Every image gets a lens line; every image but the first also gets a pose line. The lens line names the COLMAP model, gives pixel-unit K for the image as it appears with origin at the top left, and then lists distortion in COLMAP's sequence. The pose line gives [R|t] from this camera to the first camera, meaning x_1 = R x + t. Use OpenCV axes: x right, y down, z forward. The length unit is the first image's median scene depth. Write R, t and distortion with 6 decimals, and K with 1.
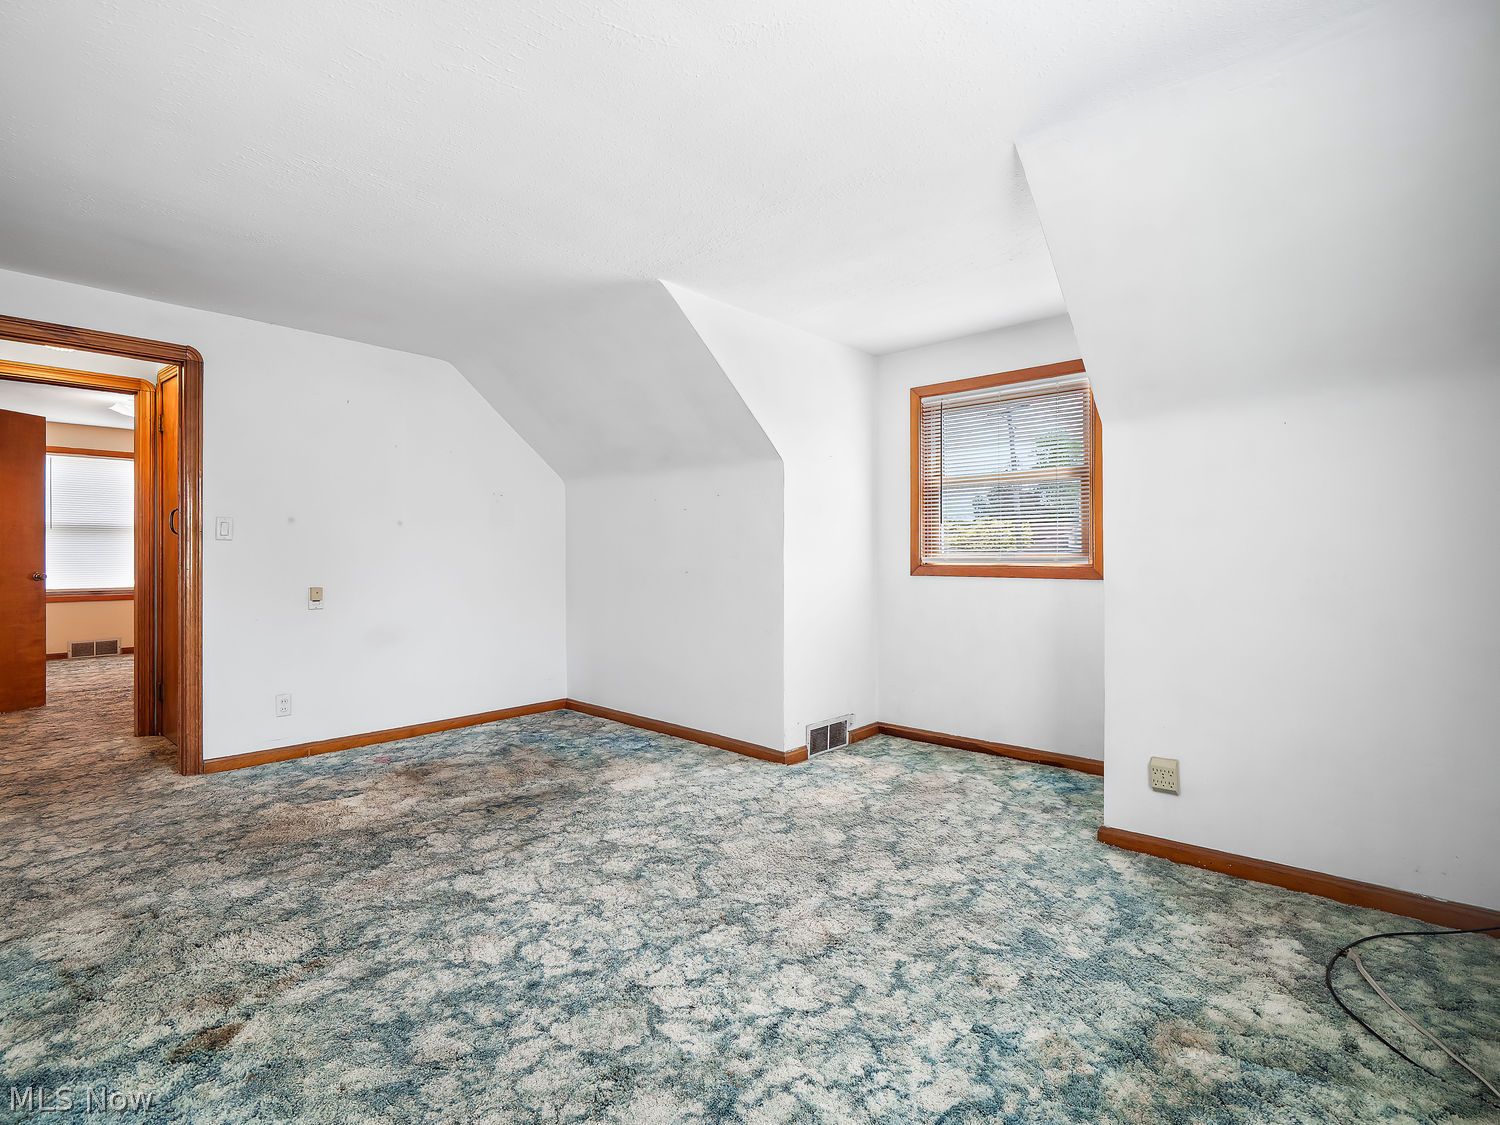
lens RADIAL K [[732.8, 0, 749.7], [0, 732.8, 554.1], [0, 0, 1]] dist [0.001660, -0.001363]
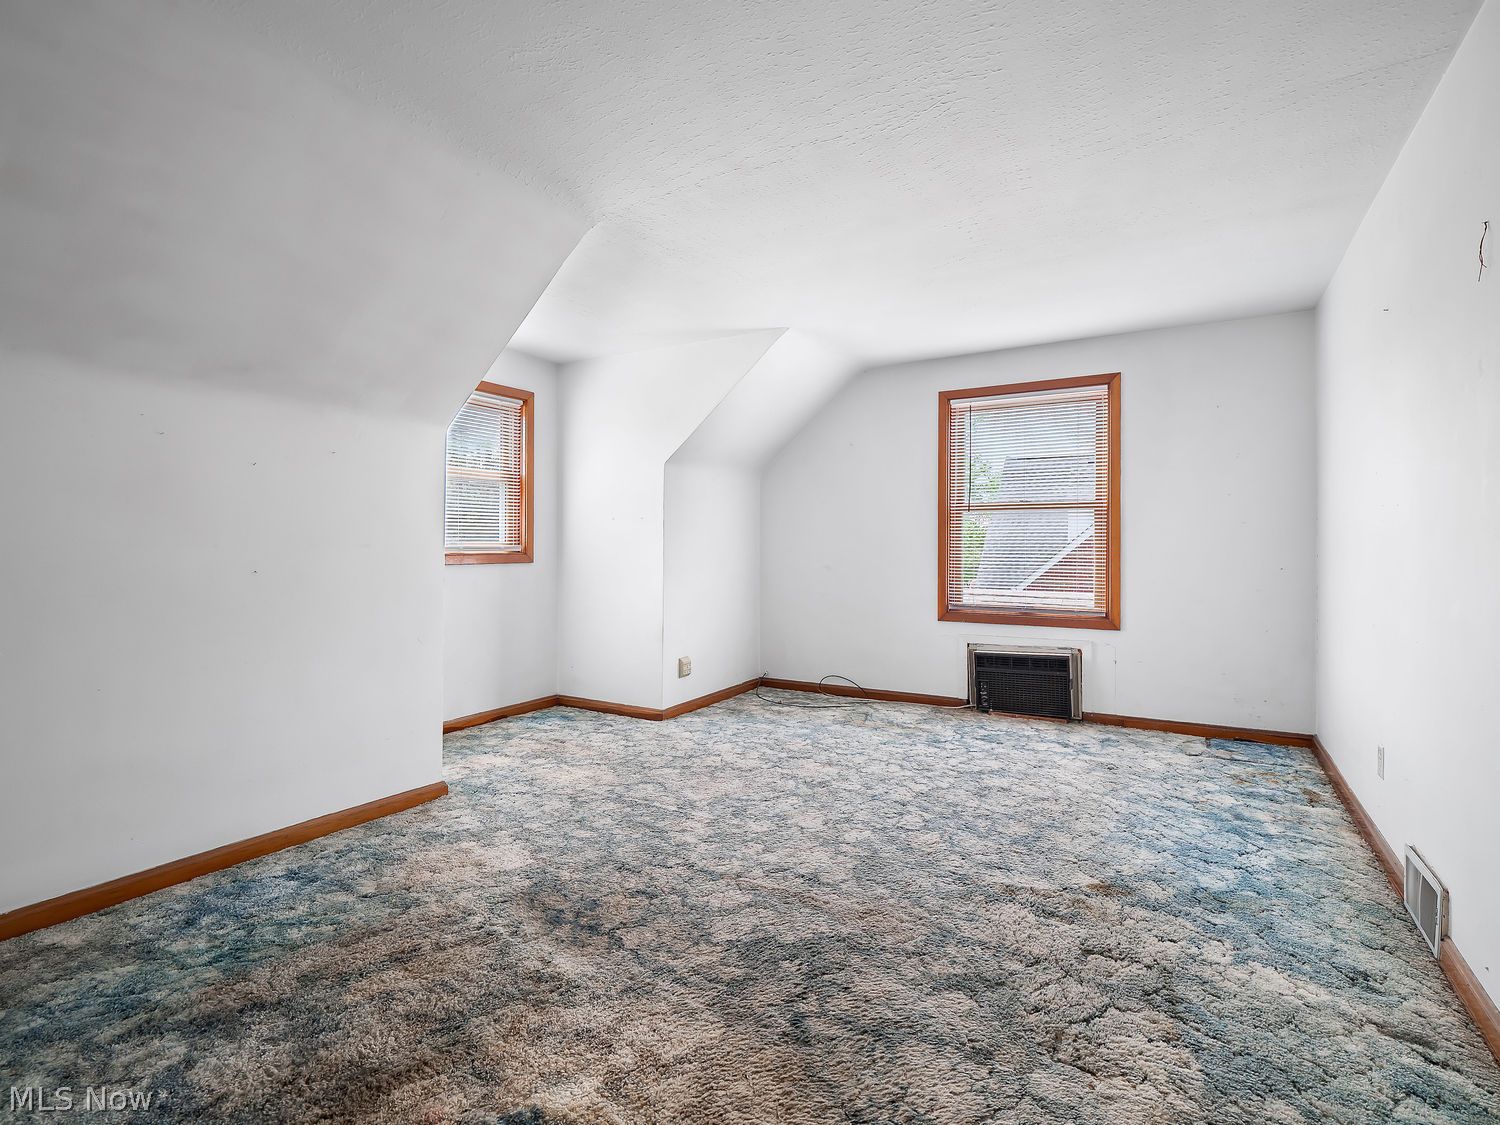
lens RADIAL K [[732.8, 0, 749.7], [0, 732.8, 554.1], [0, 0, 1]] dist [0.001660, -0.001363]
pose [[-0.190531, -0.012463, 0.981602, -1.232445], [0.006386, 0.999883, 0.013934, 0.006569], [-0.981660, 0.008924, -0.190429, 1.210780]]
